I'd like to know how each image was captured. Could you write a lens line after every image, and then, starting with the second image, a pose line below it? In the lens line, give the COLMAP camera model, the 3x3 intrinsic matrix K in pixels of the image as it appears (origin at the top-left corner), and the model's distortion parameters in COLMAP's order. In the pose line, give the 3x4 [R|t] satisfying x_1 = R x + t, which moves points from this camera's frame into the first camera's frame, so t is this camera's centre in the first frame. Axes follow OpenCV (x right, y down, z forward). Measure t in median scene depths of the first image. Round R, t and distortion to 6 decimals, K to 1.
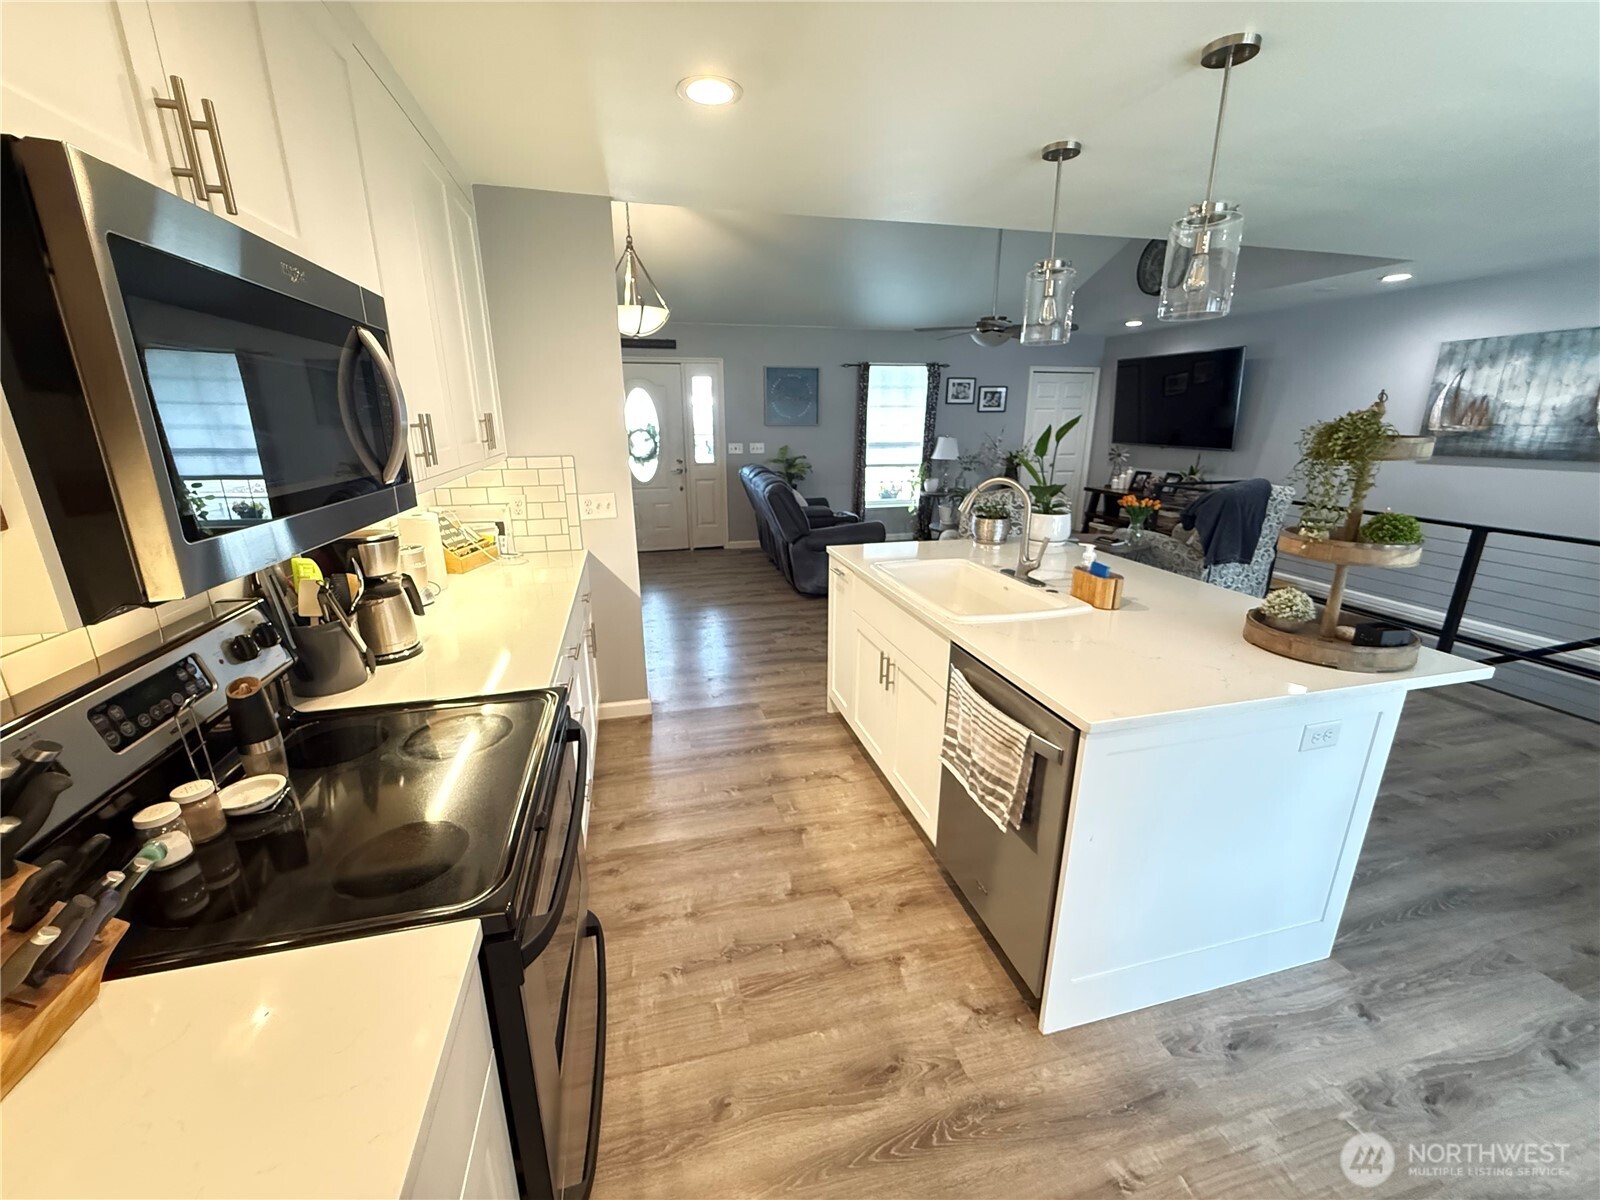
lens RADIAL K [[638.6, 0, 797.0], [0, 638.6, 597.8], [0, 0, 1]] dist [-0.000728, -0.000137]
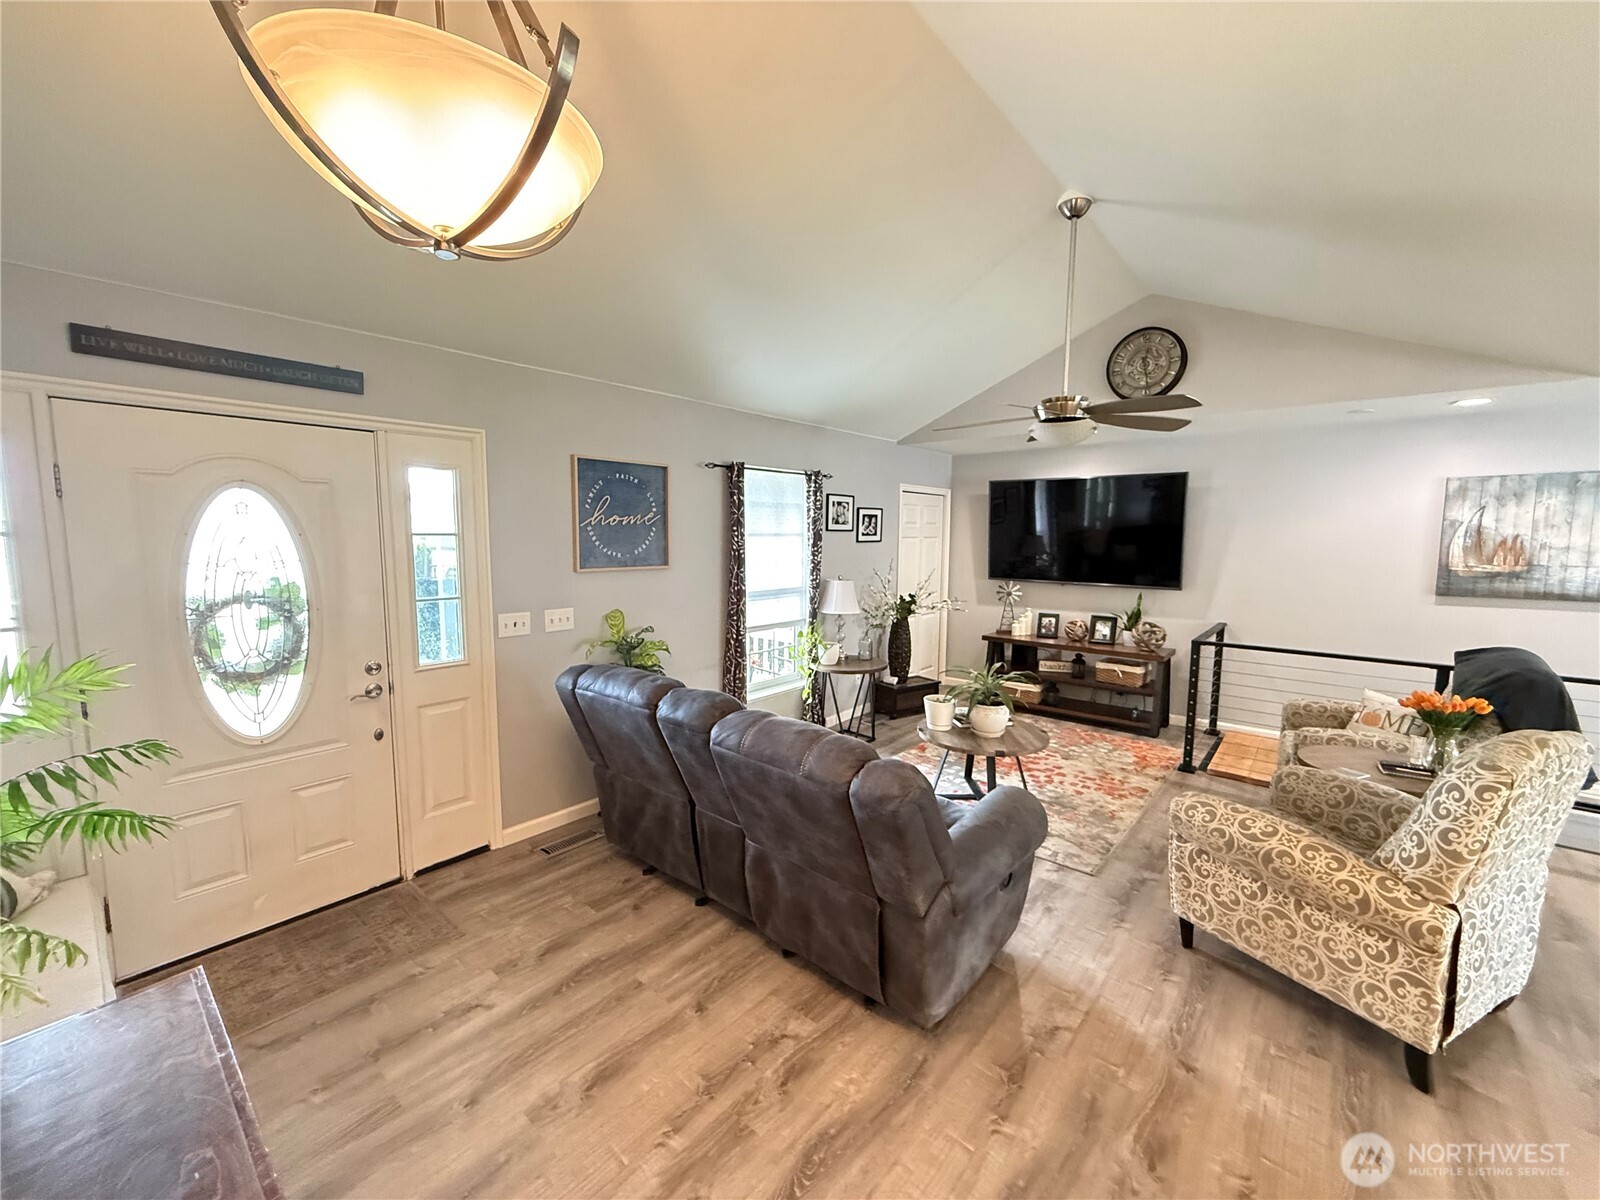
lens RADIAL K [[638.6, 0, 801.2], [0, 638.6, 600.4], [0, 0, 1]] dist [-0.000728, -0.000137]
pose [[0.816629, -0.053696, 0.574660, -0.196733], [0.152470, 0.980363, -0.125065, -0.169747], [-0.556660, 0.189750, 0.808780, 0.540957]]
